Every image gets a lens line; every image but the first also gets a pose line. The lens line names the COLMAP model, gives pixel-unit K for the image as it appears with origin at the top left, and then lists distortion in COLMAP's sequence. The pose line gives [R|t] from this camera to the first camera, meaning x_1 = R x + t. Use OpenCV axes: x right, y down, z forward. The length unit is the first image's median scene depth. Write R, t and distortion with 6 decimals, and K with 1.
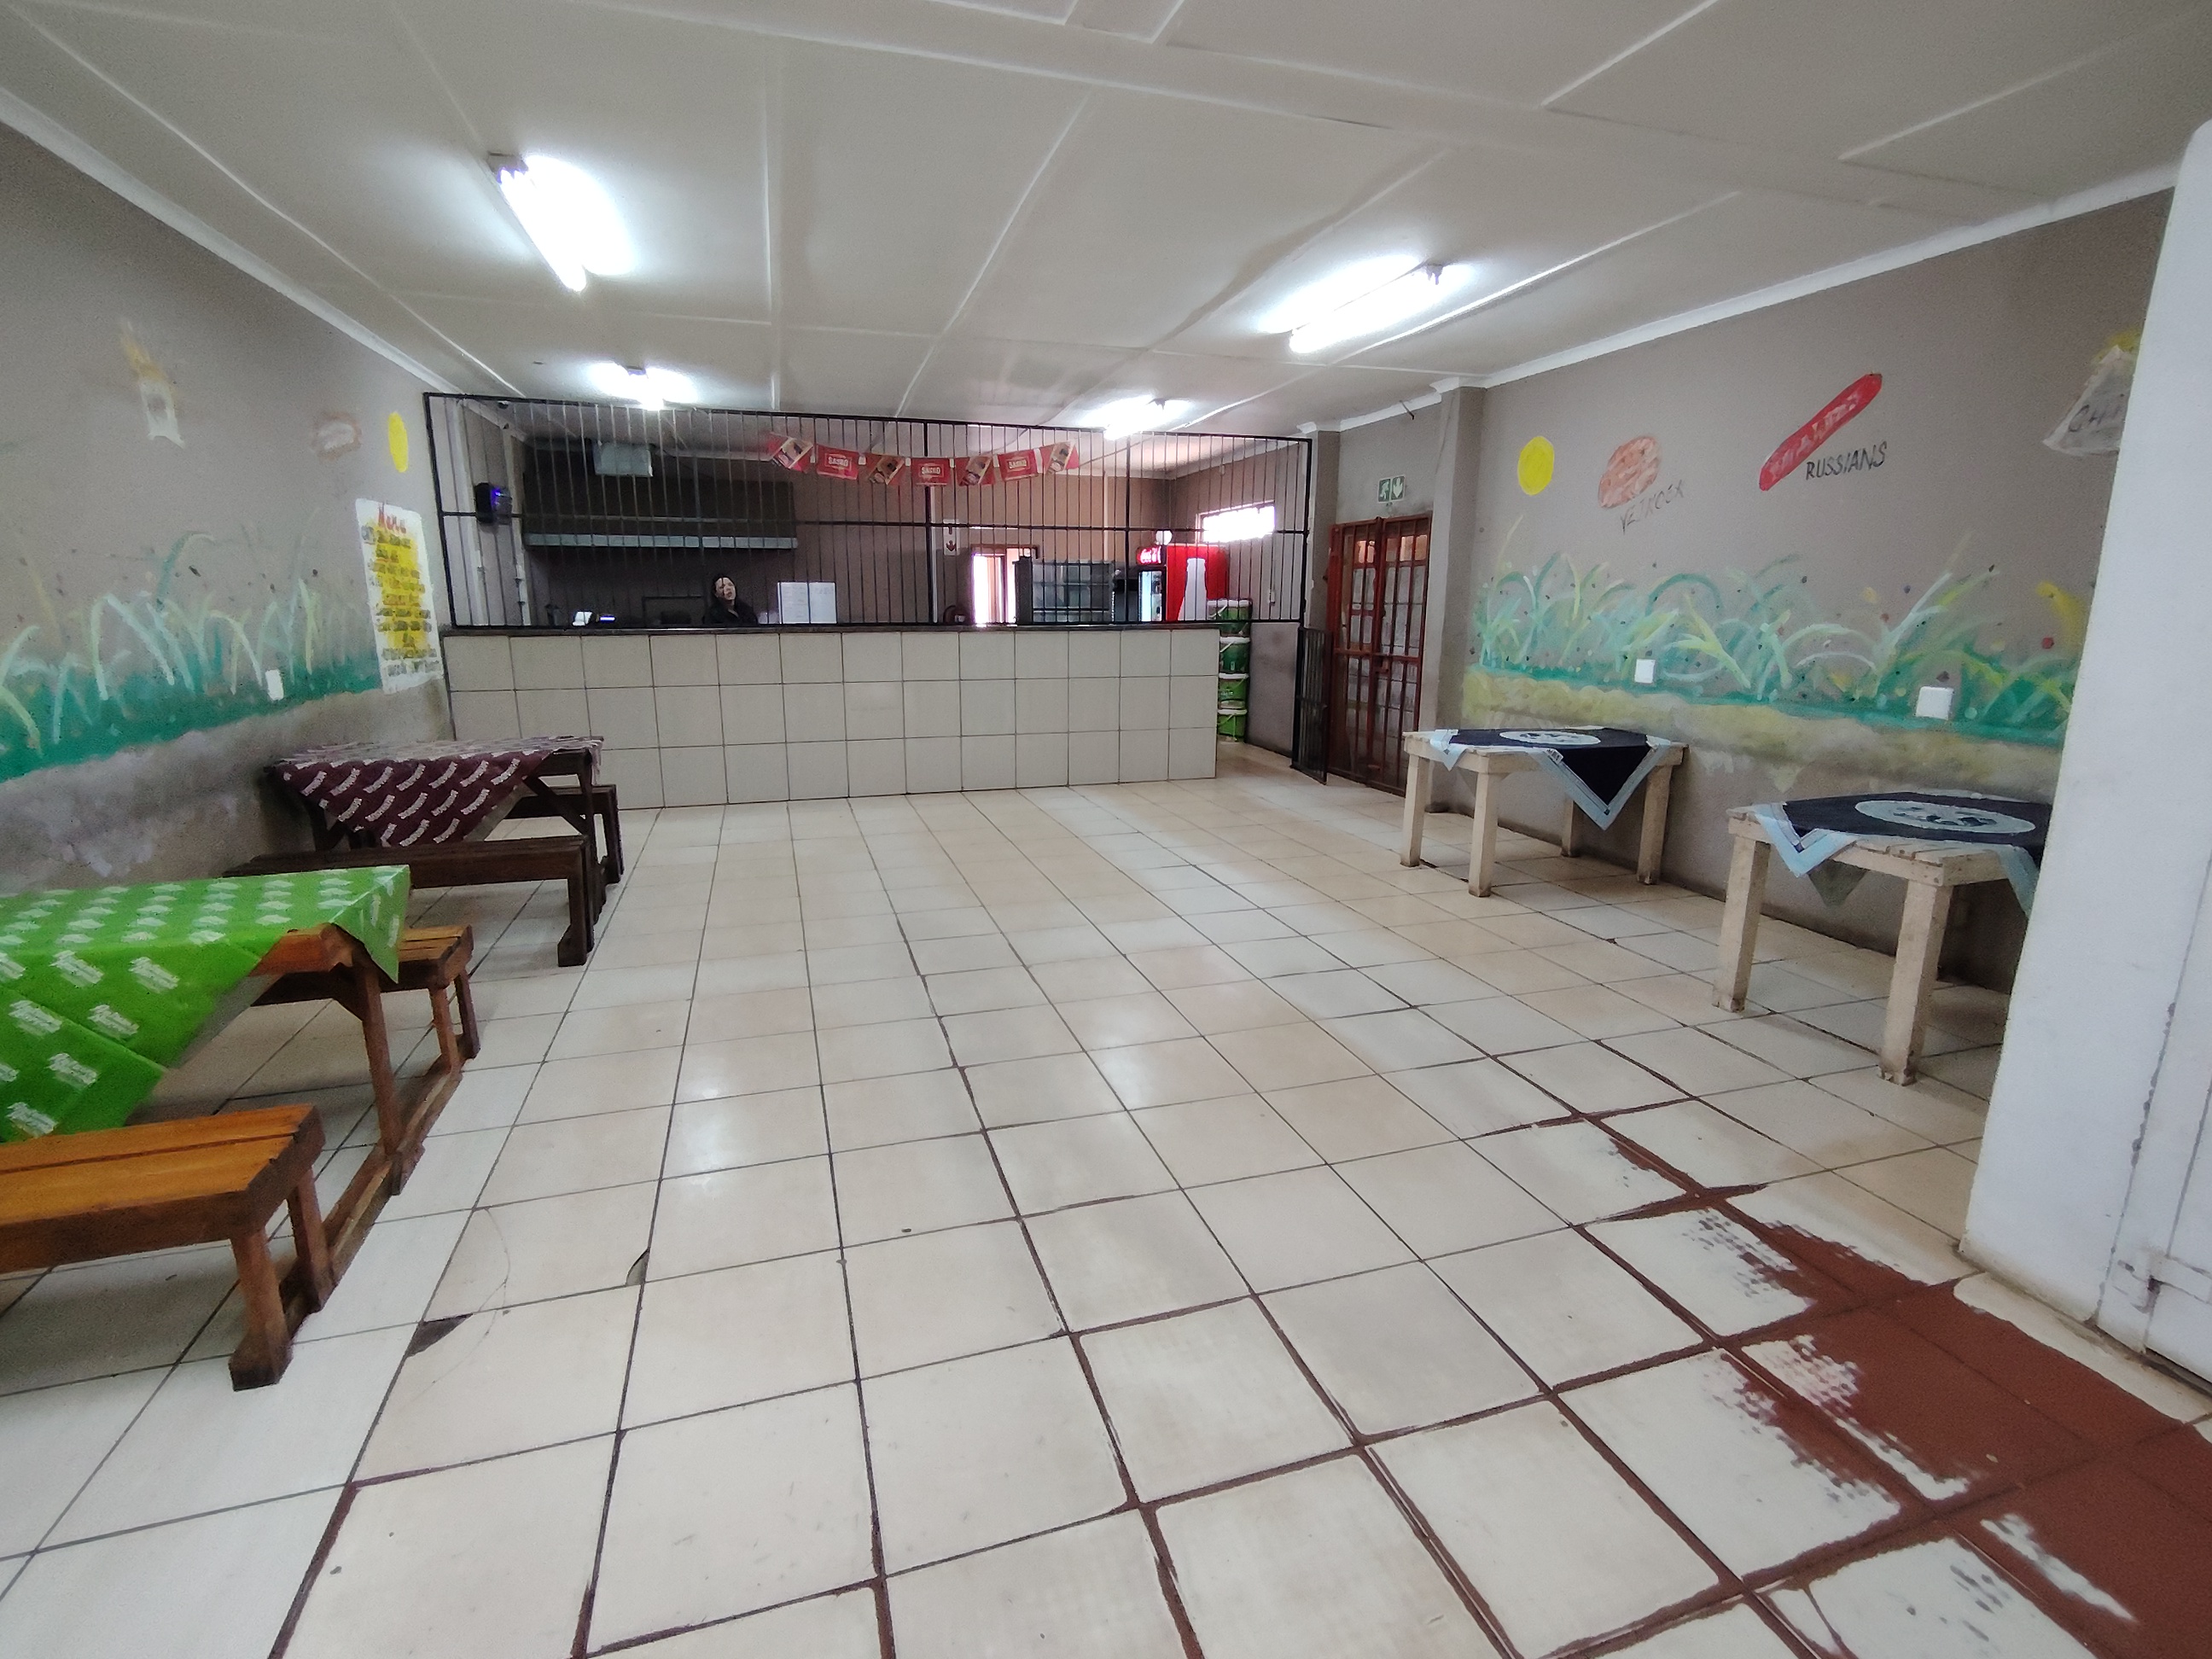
lens RADIAL K [[1038.2, 0, 1100.5], [0, 1038.2, 827.5], [0, 0, 1]] dist [-0.002927, -0.000539]
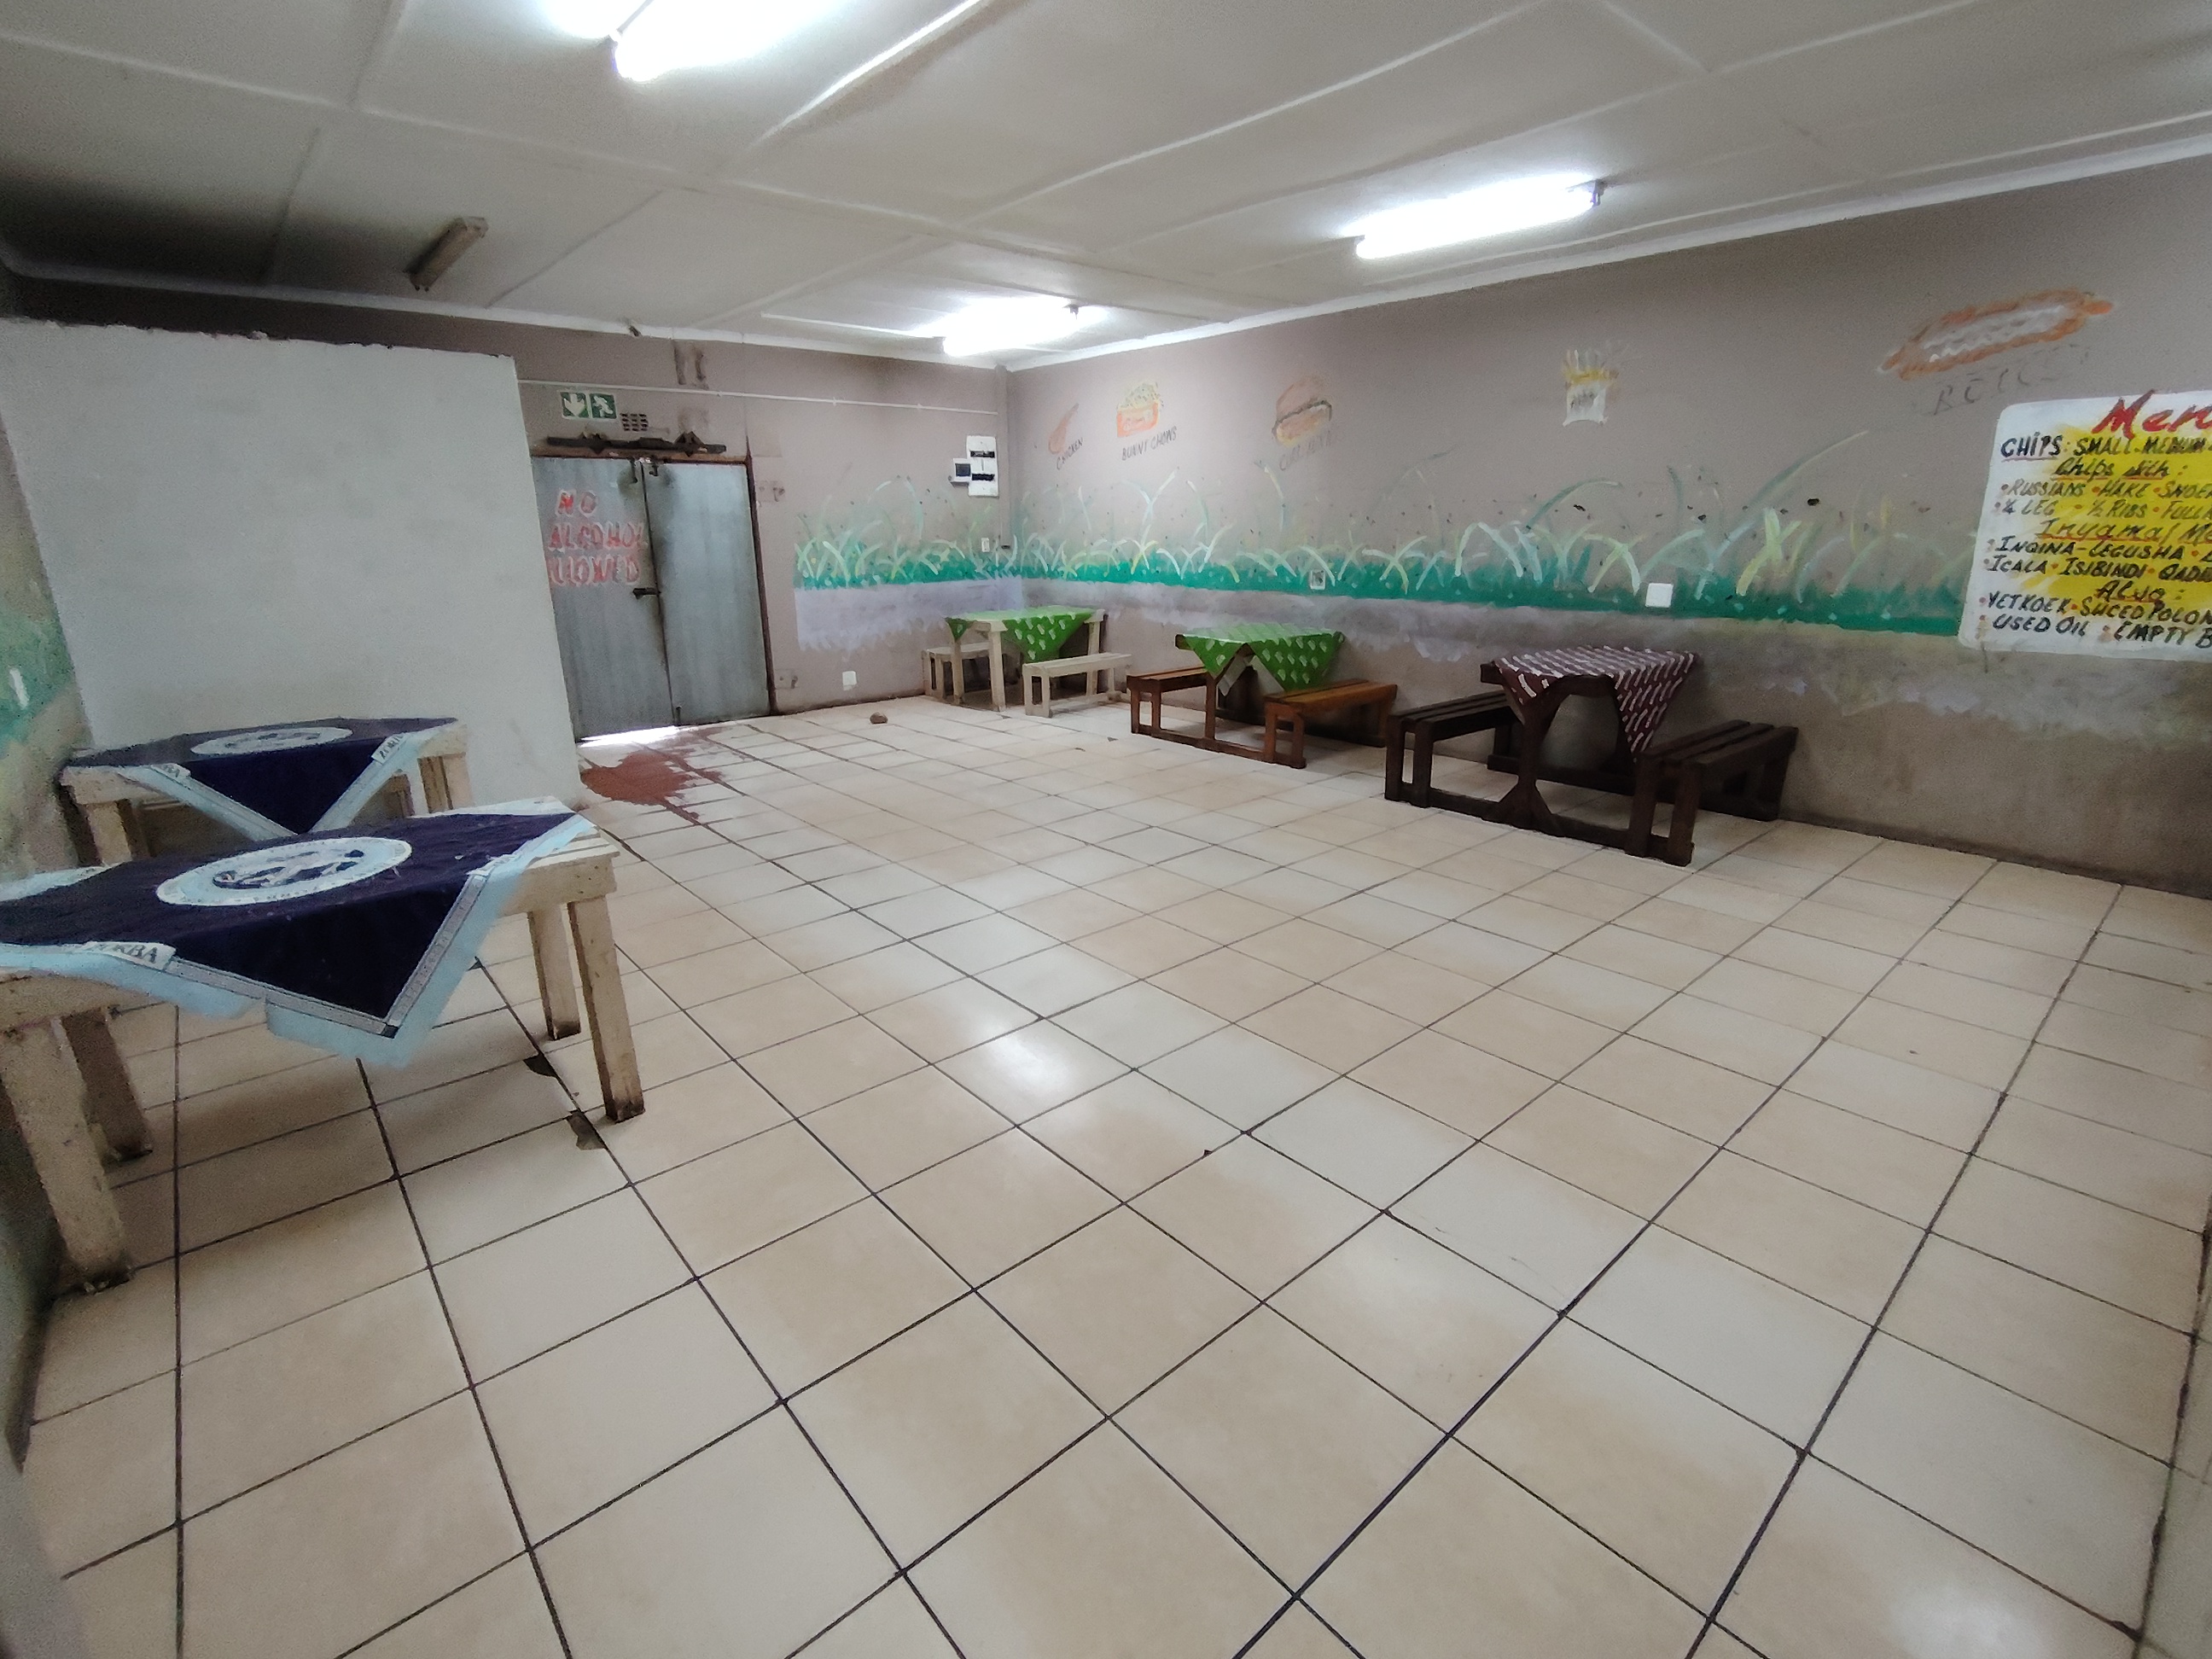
lens RADIAL K [[1038.2, 0, 1105.1], [0, 1038.2, 831.9], [0, 0, 1]] dist [-0.002927, -0.000539]
pose [[-0.917289, 0.122903, -0.378781, 0.476406], [-0.081373, 0.873262, 0.480407, -0.593796], [0.389819, 0.471495, -0.791033, 2.529919]]
